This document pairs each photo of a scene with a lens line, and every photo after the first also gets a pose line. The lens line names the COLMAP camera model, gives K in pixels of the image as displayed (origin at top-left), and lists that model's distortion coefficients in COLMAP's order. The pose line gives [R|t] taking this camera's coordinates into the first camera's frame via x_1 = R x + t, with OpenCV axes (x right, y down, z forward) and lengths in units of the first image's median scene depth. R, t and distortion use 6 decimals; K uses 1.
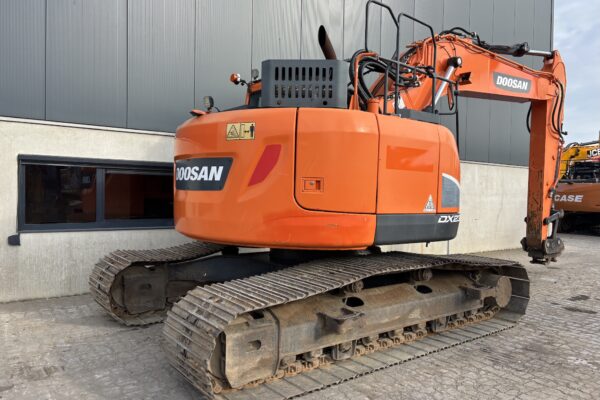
lens RADIAL K [[450.9, 0, 311.3], [0, 450.9, 206.2], [0, 0, 1]] dist [0.049275, -0.032274]
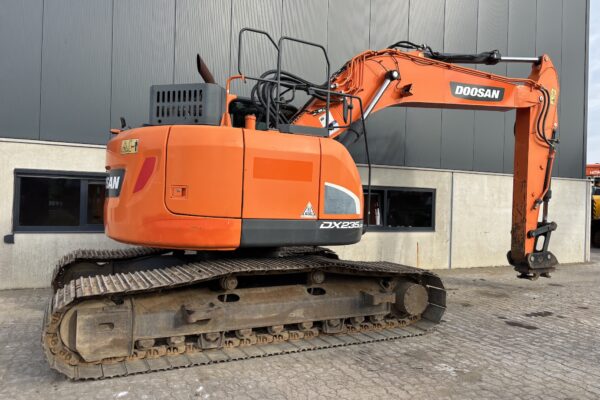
lens RADIAL K [[450.9, 0, 303.0], [0, 450.9, 204.0], [0, 0, 1]] dist [0.049275, -0.032274]
pose [[0.979236, 0.005583, -0.202645, 0.441612], [-0.012499, 0.999382, -0.032863, 0.013959], [0.202336, 0.034713, 0.978701, -0.050348]]
